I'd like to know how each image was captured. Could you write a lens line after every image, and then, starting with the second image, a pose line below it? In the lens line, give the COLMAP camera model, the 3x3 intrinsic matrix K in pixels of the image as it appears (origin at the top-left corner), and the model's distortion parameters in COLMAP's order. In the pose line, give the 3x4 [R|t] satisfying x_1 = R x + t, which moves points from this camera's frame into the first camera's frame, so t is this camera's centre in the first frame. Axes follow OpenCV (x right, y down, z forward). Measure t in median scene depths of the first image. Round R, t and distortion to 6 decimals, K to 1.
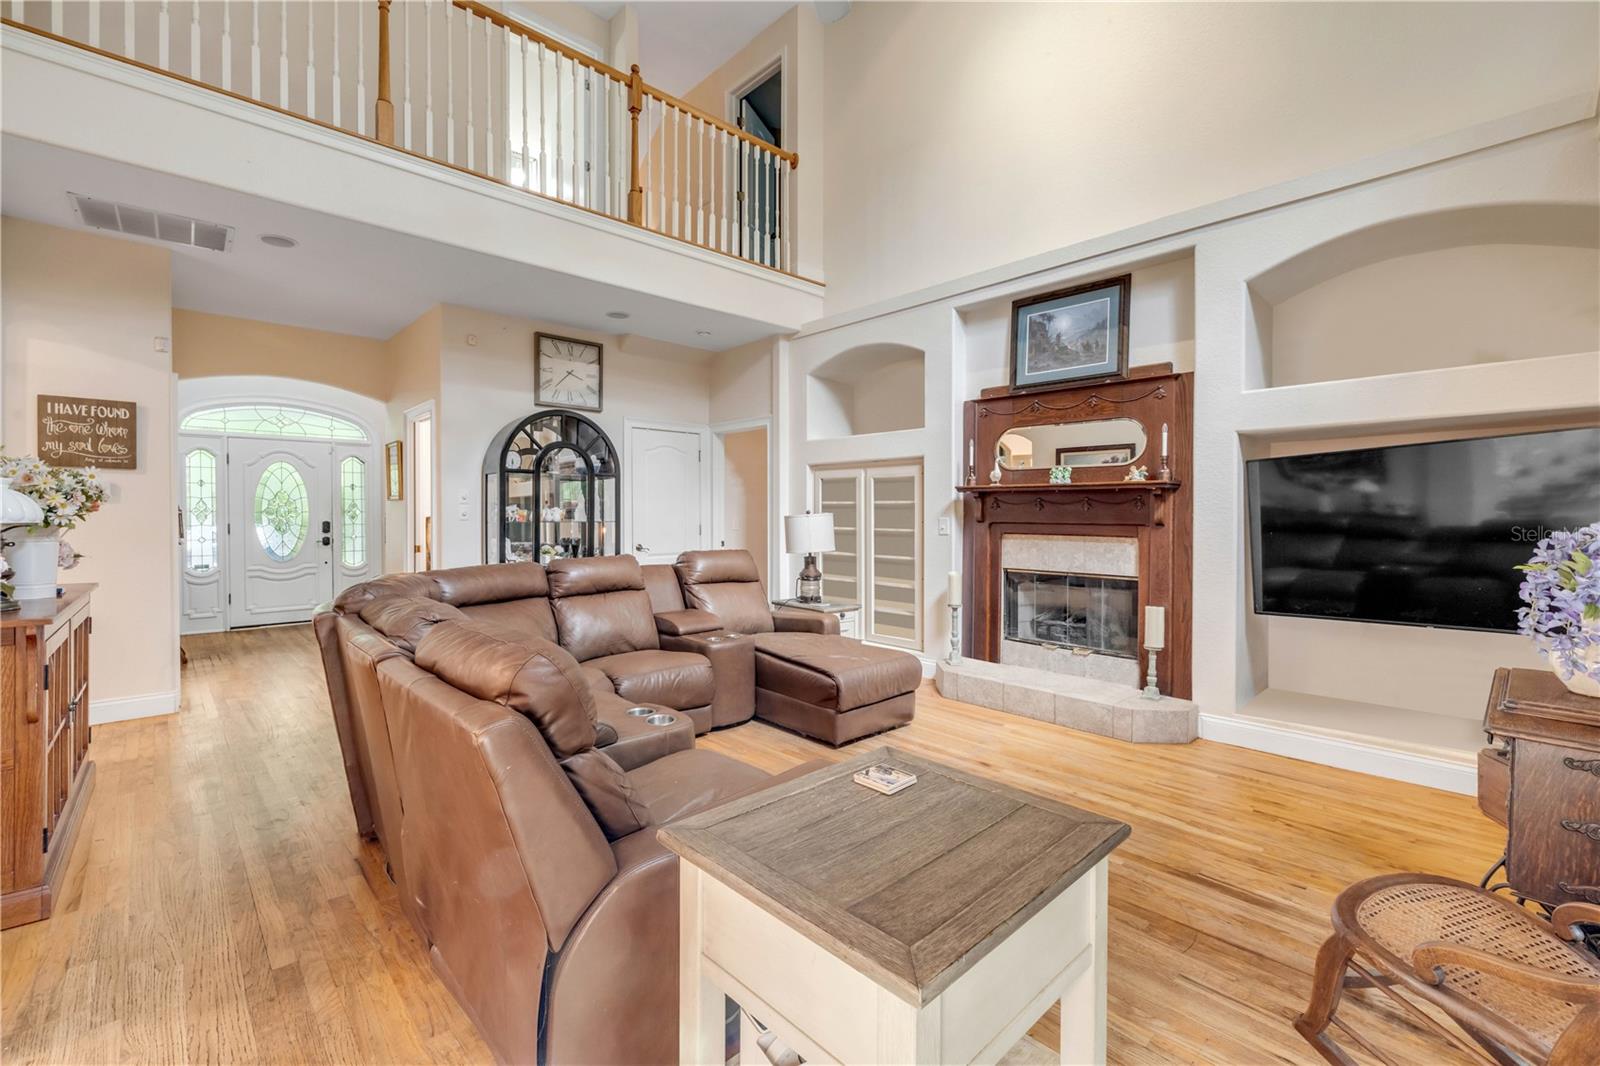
lens RADIAL K [[681.9, 0, 795.3], [0, 681.9, 516.5], [0, 0, 1]] dist [-0.000854, -0.000127]
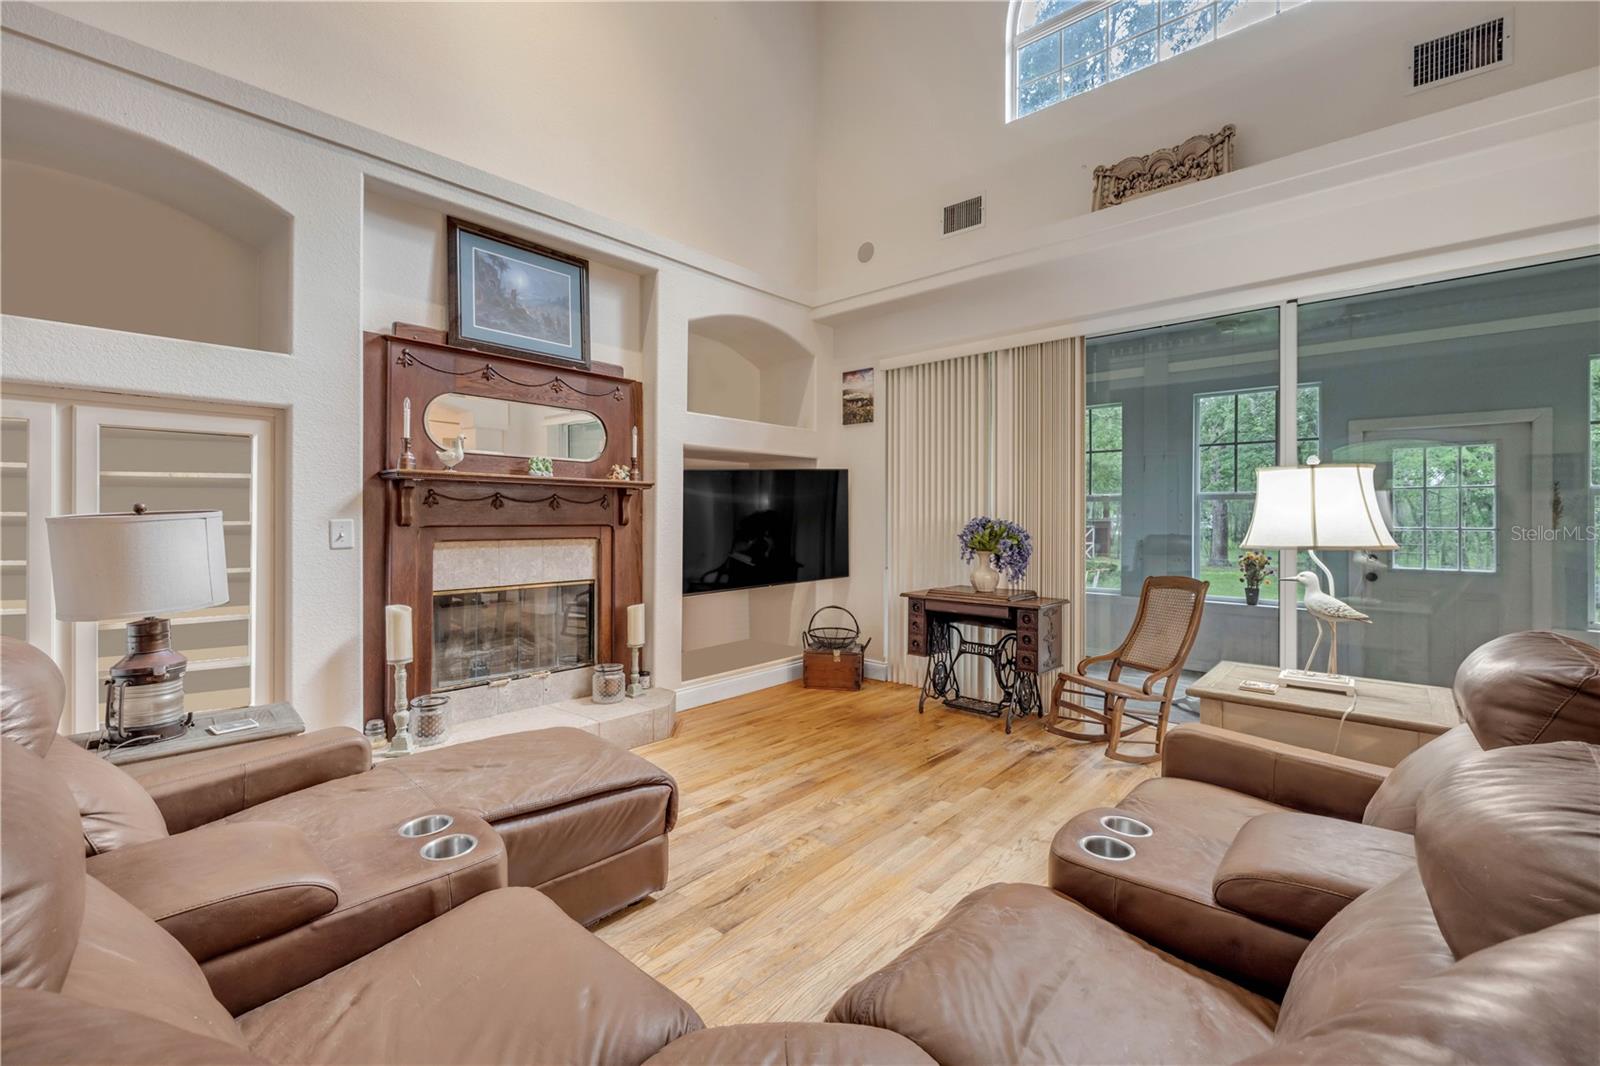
lens RADIAL K [[681.9, 0, 795.3], [0, 681.9, 516.5], [0, 0, 1]] dist [-0.000854, -0.000127]
pose [[-0.088313, -0.002225, 0.996090, -0.476343], [0.003521, 0.999991, 0.002546, -0.001981], [-0.996087, 0.003732, -0.088305, 0.794277]]
